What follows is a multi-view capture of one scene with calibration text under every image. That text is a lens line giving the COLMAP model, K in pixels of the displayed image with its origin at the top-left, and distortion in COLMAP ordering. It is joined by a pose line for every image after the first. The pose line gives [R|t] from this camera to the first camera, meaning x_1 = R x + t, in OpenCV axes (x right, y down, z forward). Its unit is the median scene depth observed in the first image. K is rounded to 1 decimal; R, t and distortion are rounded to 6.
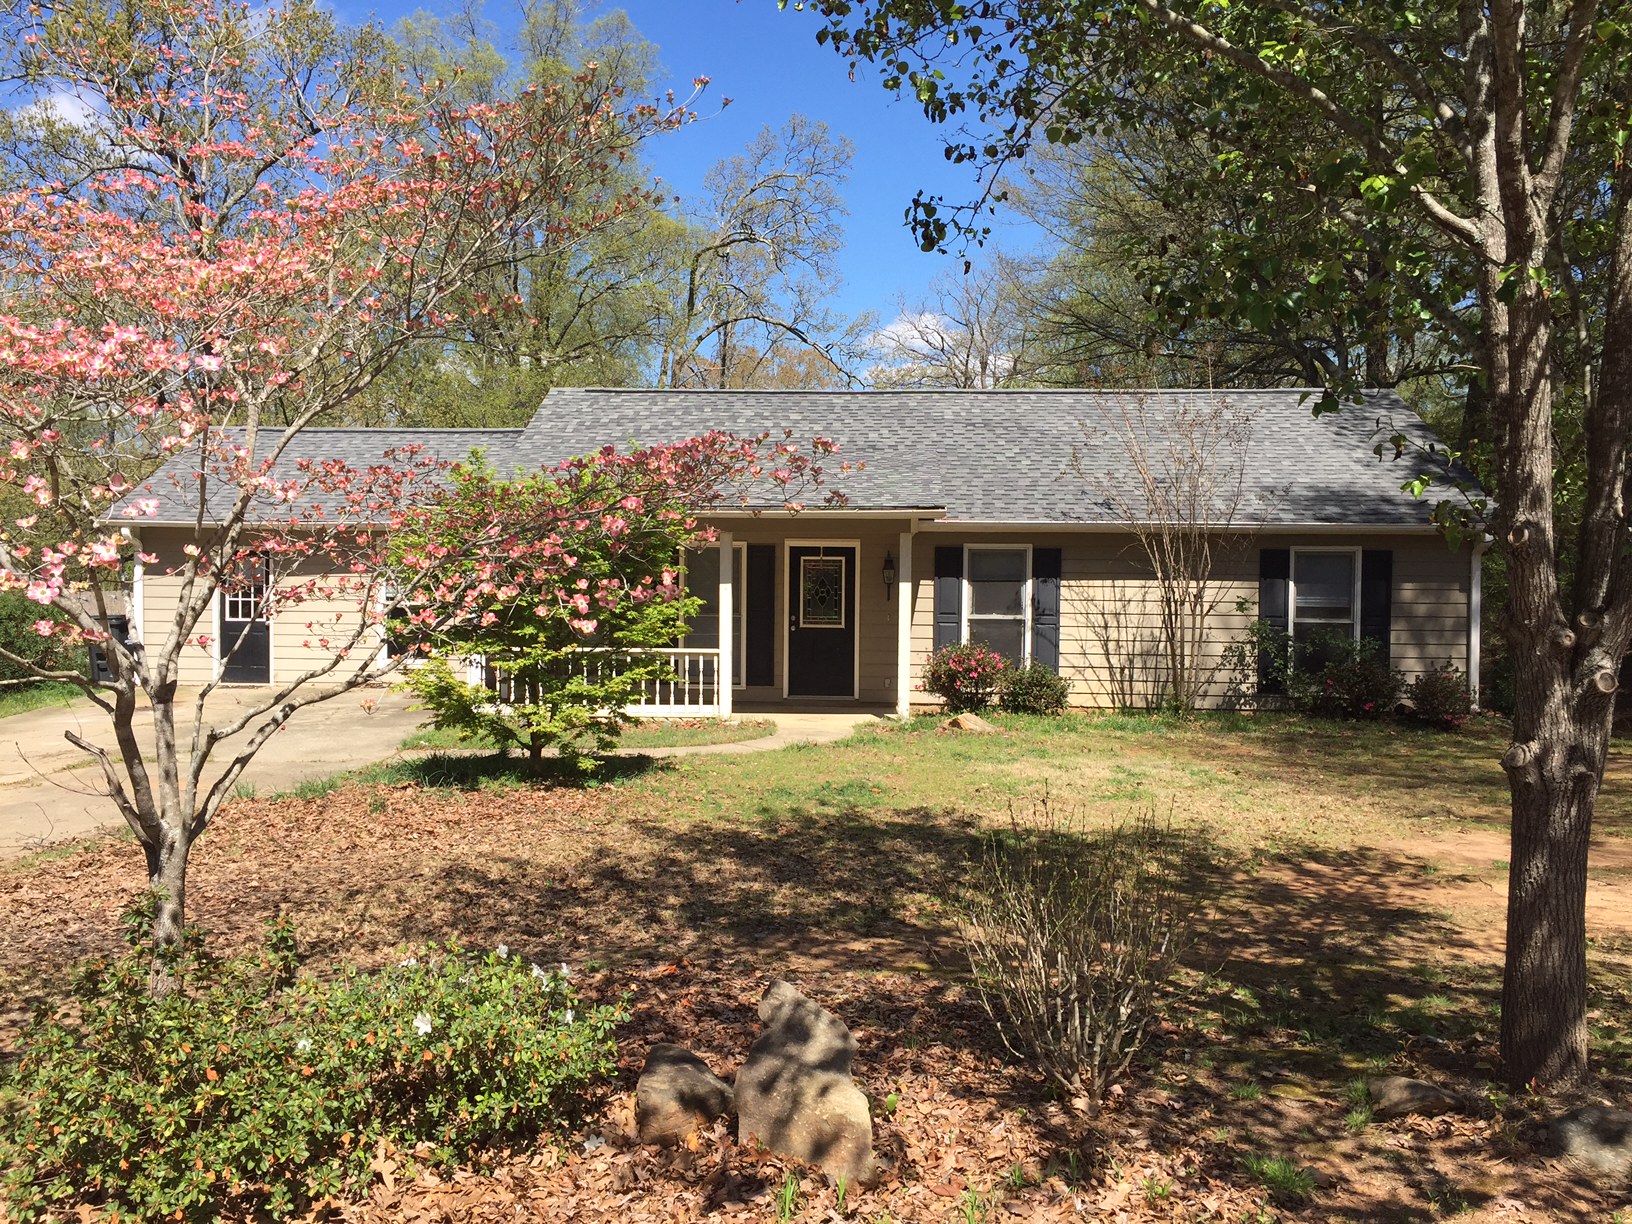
lens RADIAL K [[1332.8, 0, 816.0], [0, 1332.8, 612.0], [0, 0, 1]] dist [0.011829, -0.057756]
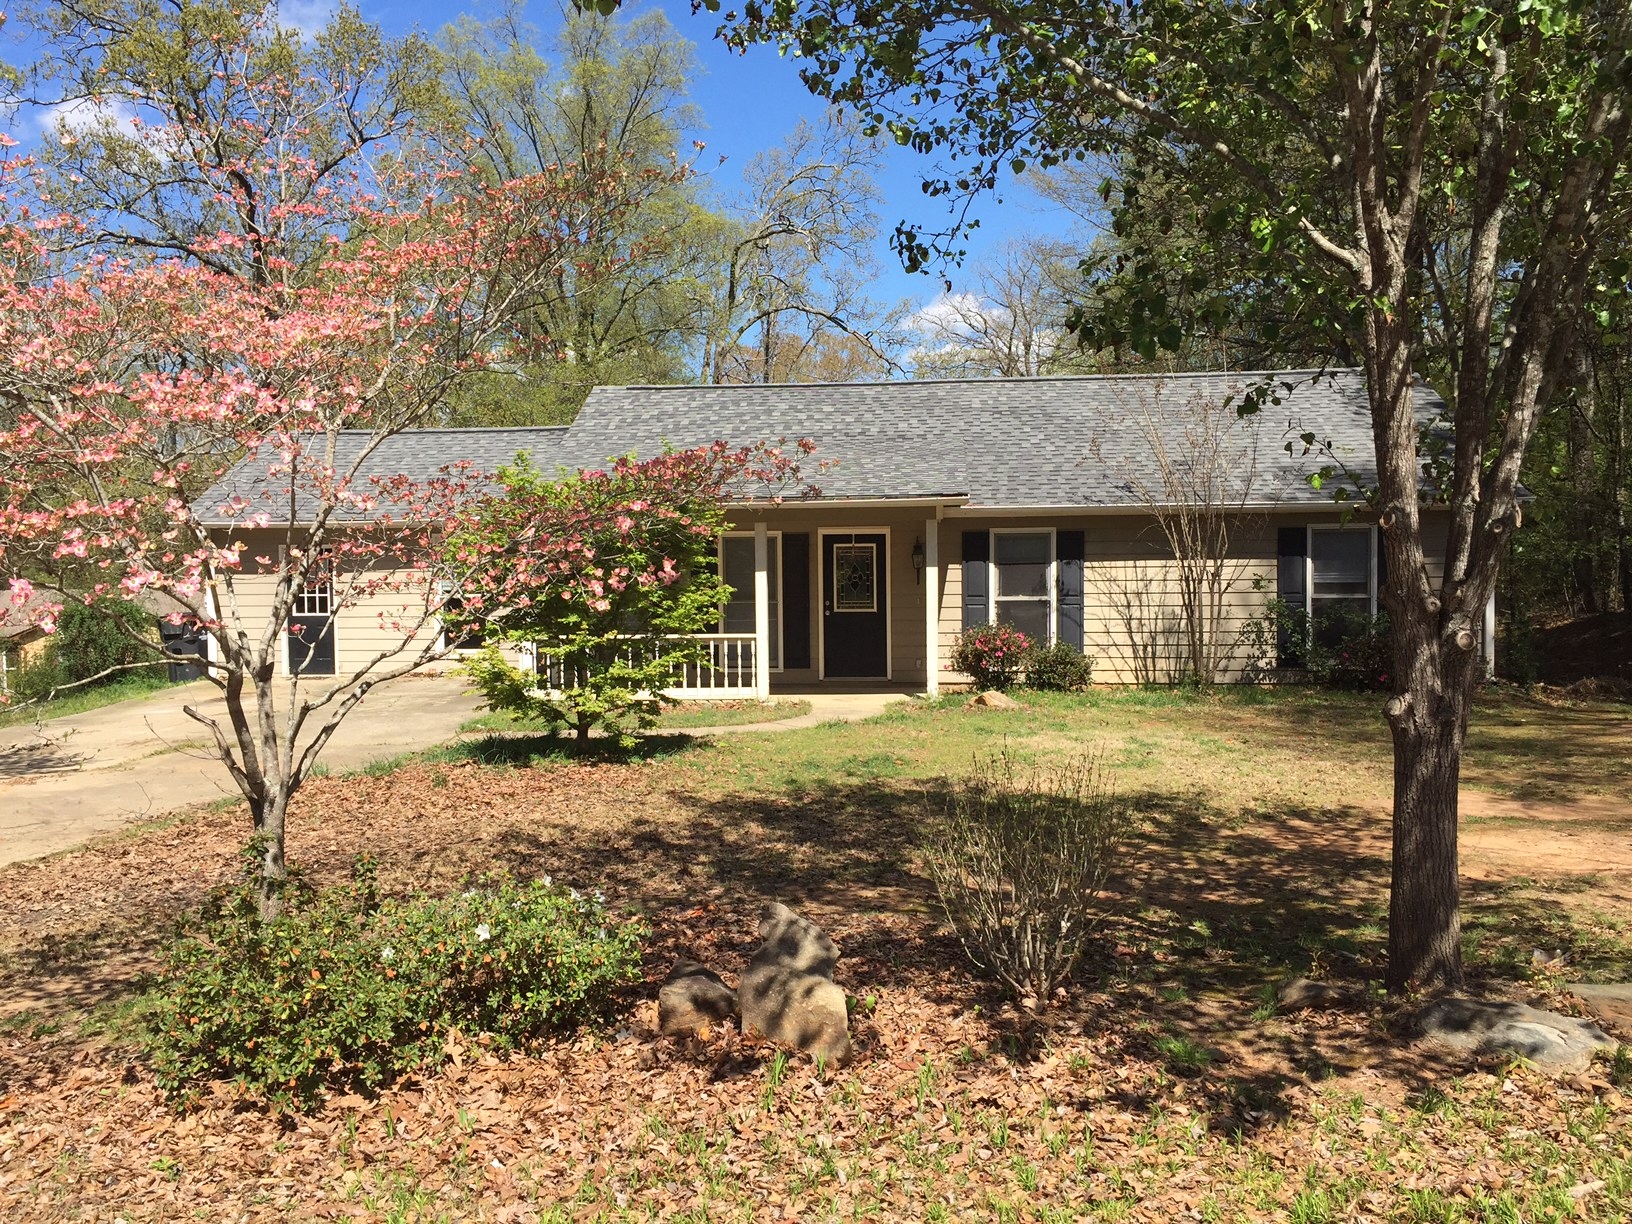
lens RADIAL K [[1400.3, 0, 816.0], [0, 1400.3, 612.0], [0, 0, 1]] dist [-0.005152, 0.000391]
pose [[0.998591, -0.018626, -0.049686, 0.048855], [0.019061, 0.999784, 0.008288, 0.003681], [0.049521, -0.009224, 0.998730, -0.162063]]
